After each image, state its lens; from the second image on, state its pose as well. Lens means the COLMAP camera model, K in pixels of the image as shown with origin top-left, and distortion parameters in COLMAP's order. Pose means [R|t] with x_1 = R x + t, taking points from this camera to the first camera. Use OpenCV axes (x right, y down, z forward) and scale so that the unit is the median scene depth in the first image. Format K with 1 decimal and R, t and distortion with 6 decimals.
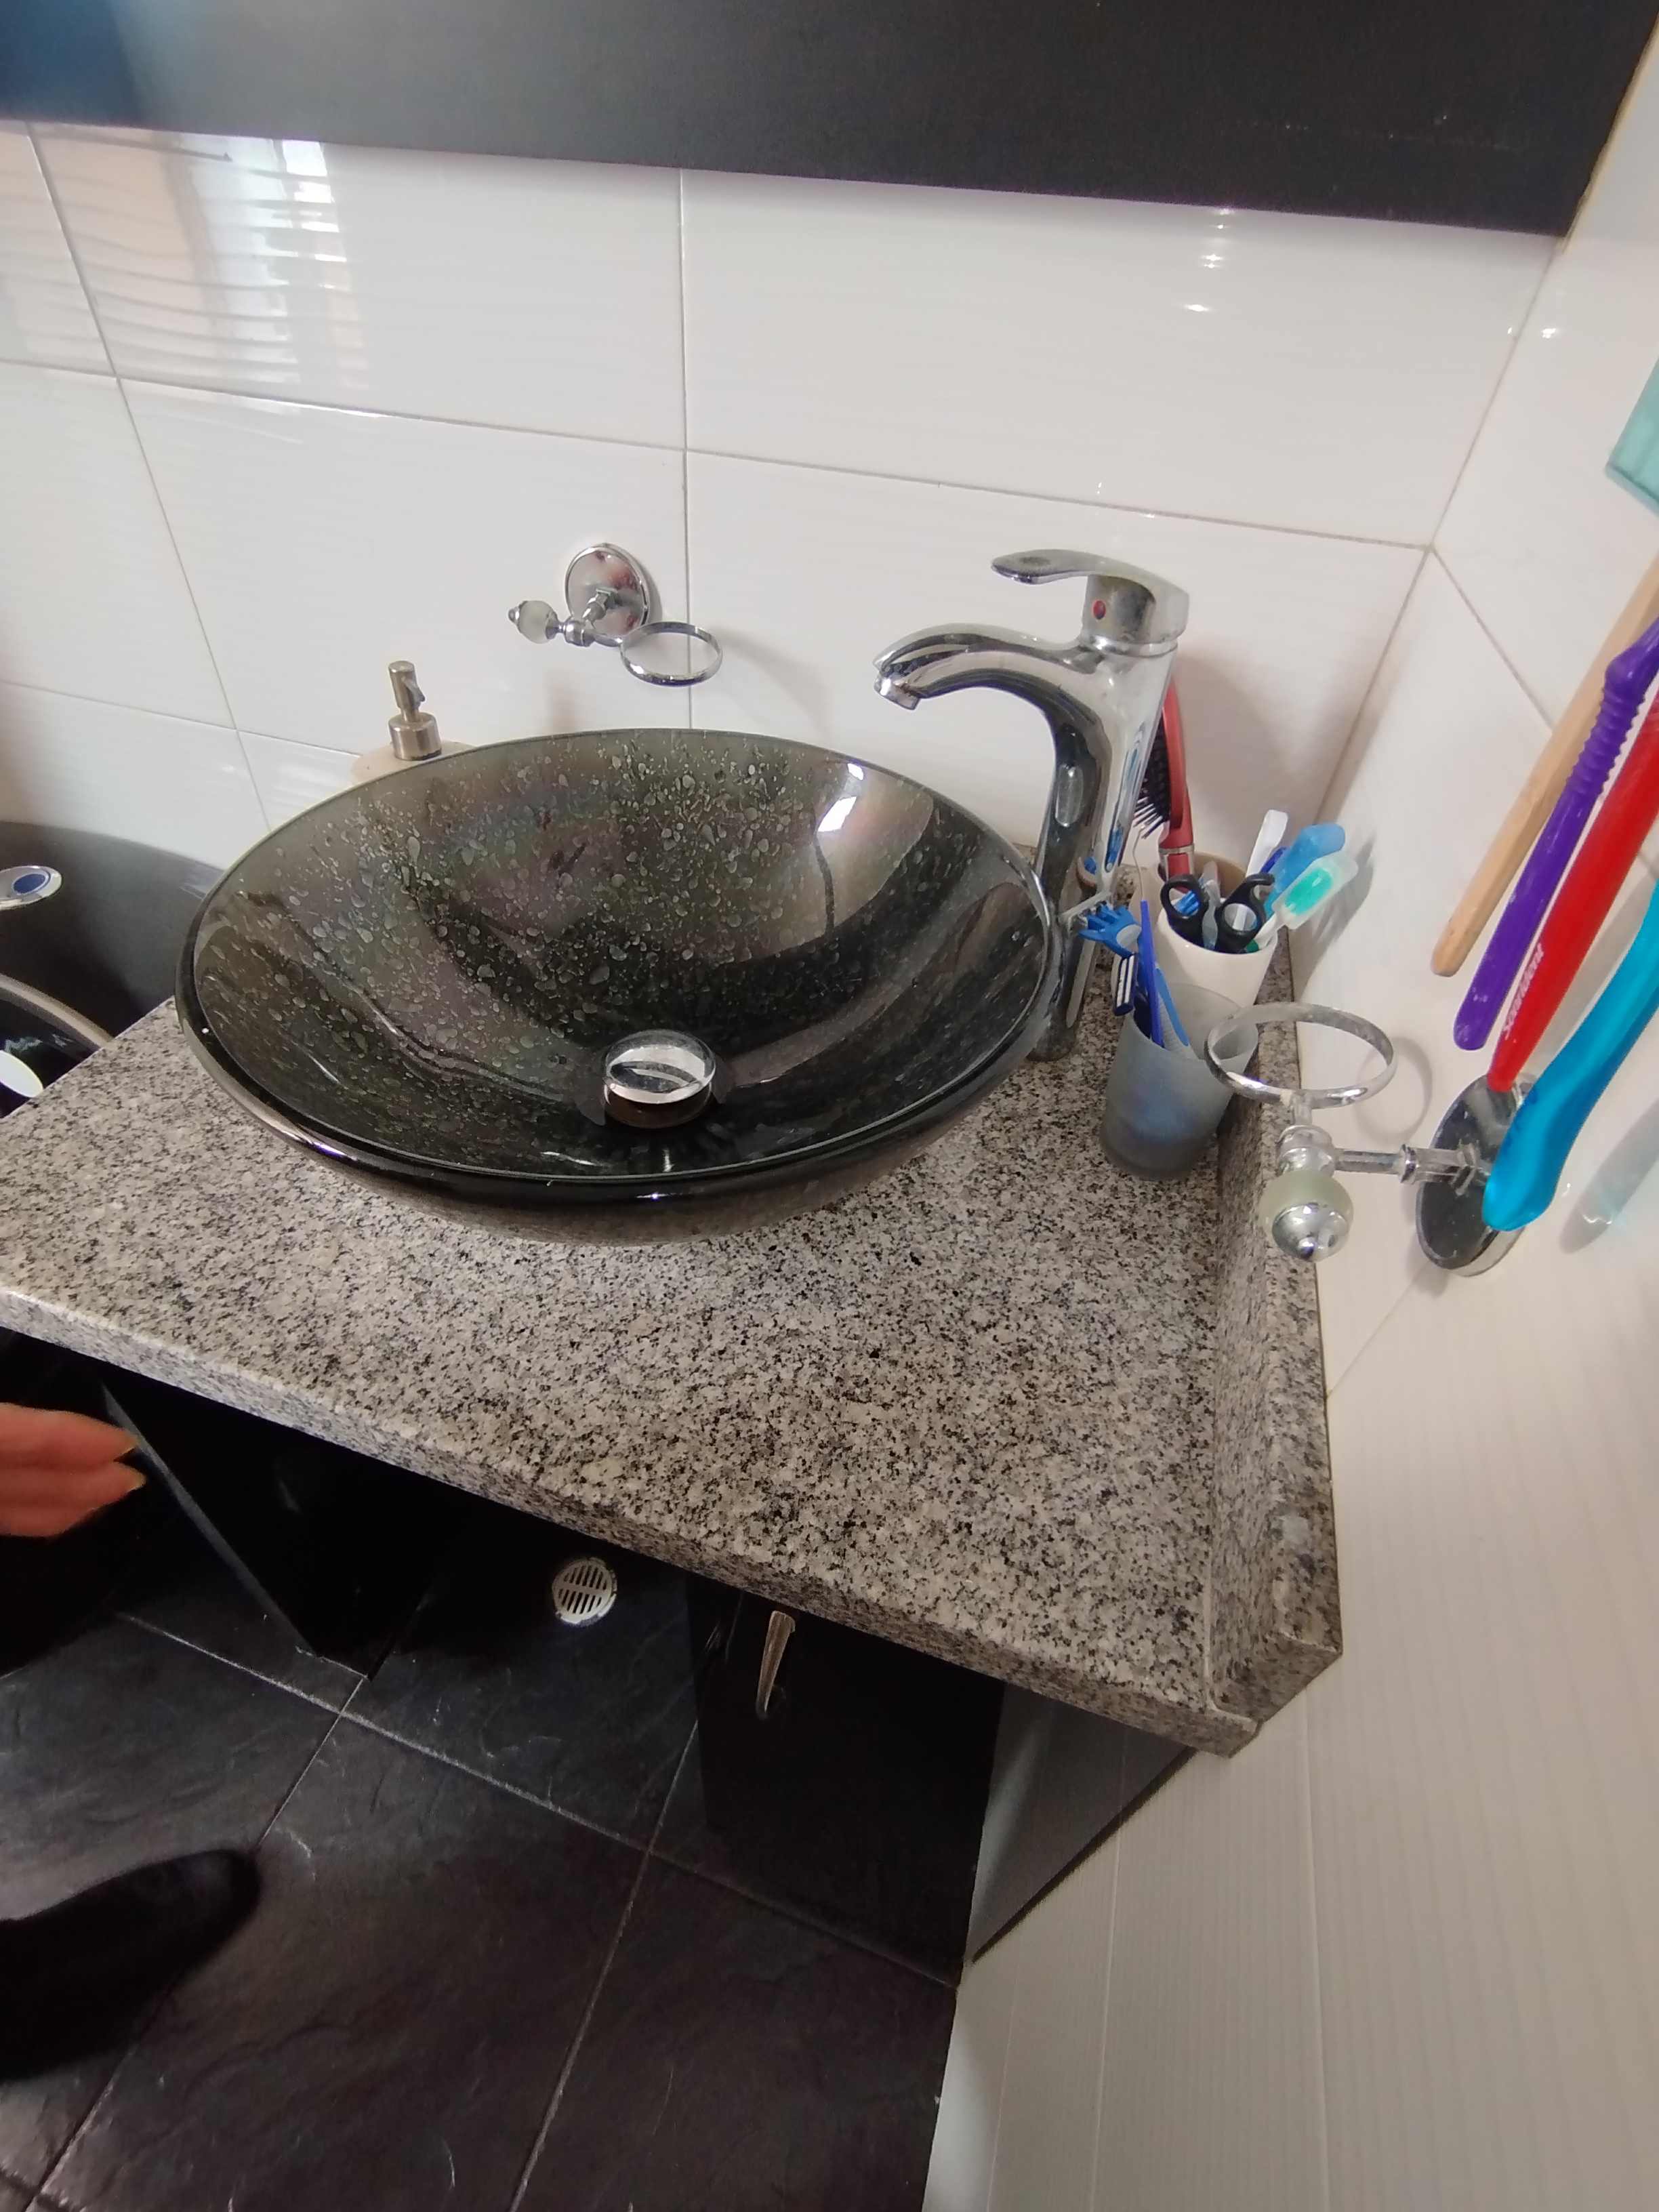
lens RADIAL K [[1013.6, 0, 824.6], [0, 1013.6, 1108.7], [0, 0, 1]] dist [-0.014089, 0.013683]
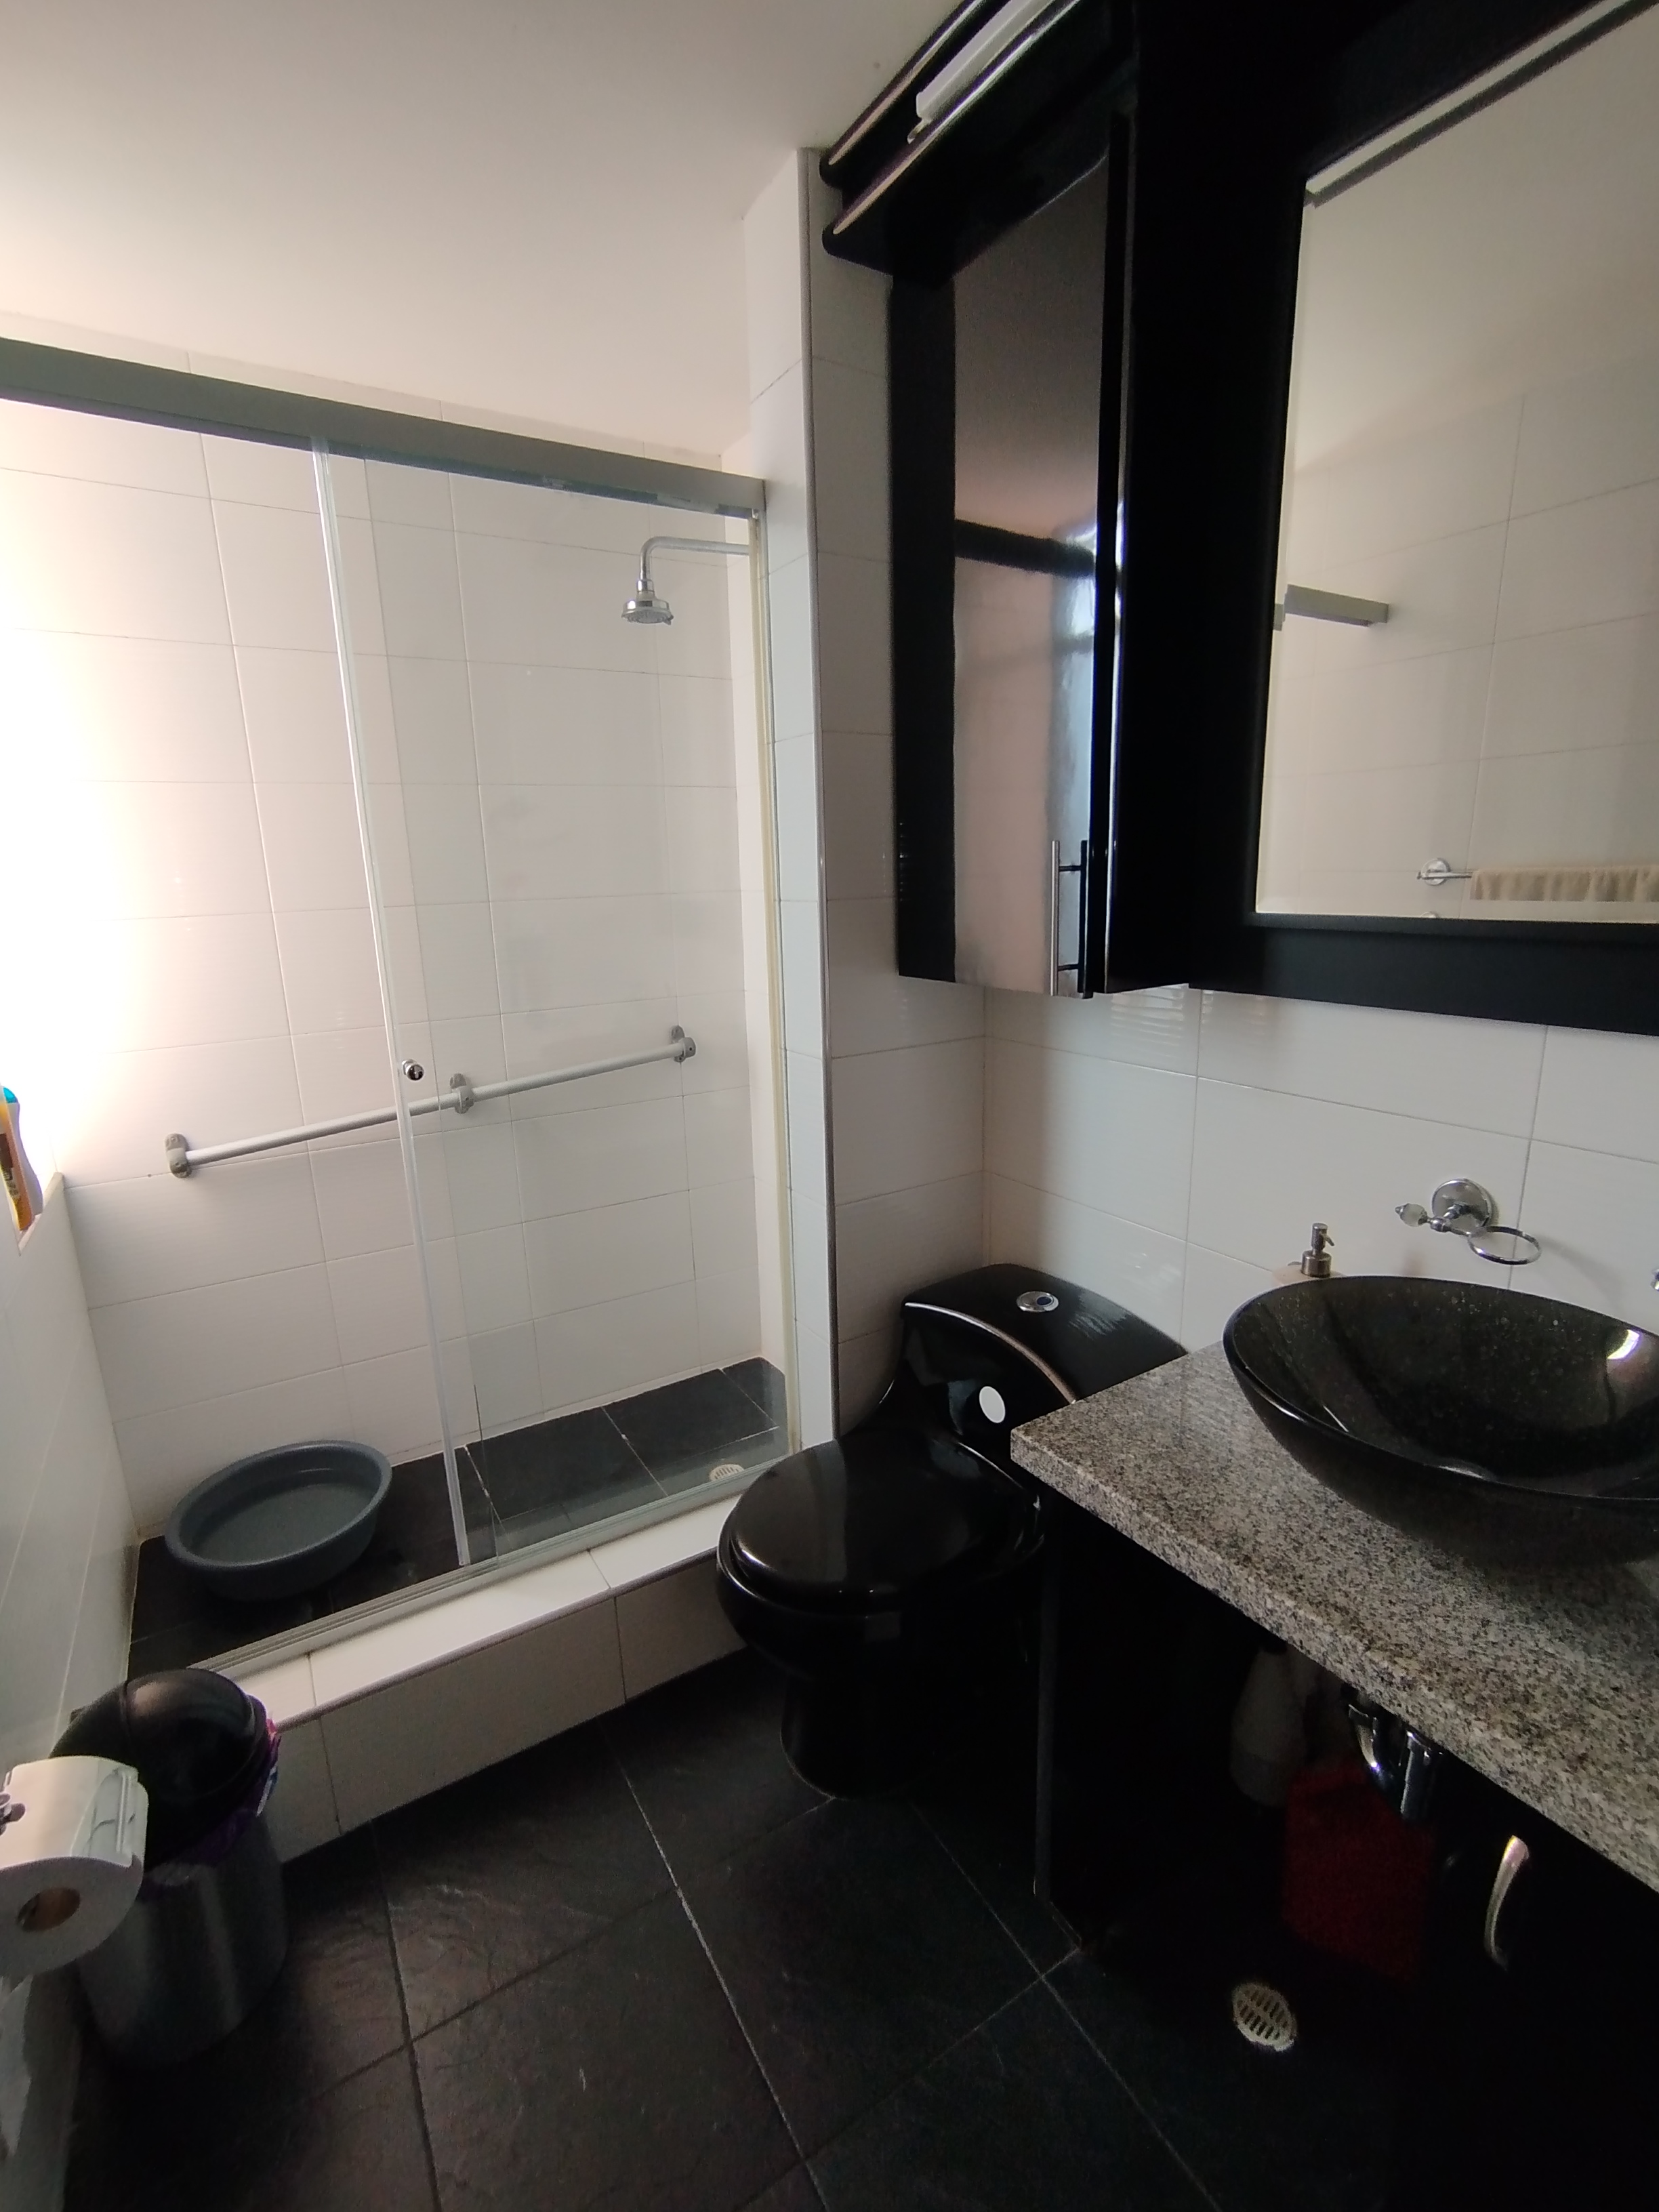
lens RADIAL K [[1013.6, 0, 824.6], [0, 1013.6, 1108.7], [0, 0, 1]] dist [-0.014089, 0.013683]
pose [[0.764337, 0.076351, -0.640281, 0.048278], [-0.380999, 0.854571, -0.352914, 0.481266], [0.520220, 0.513692, 0.682270, -1.079197]]
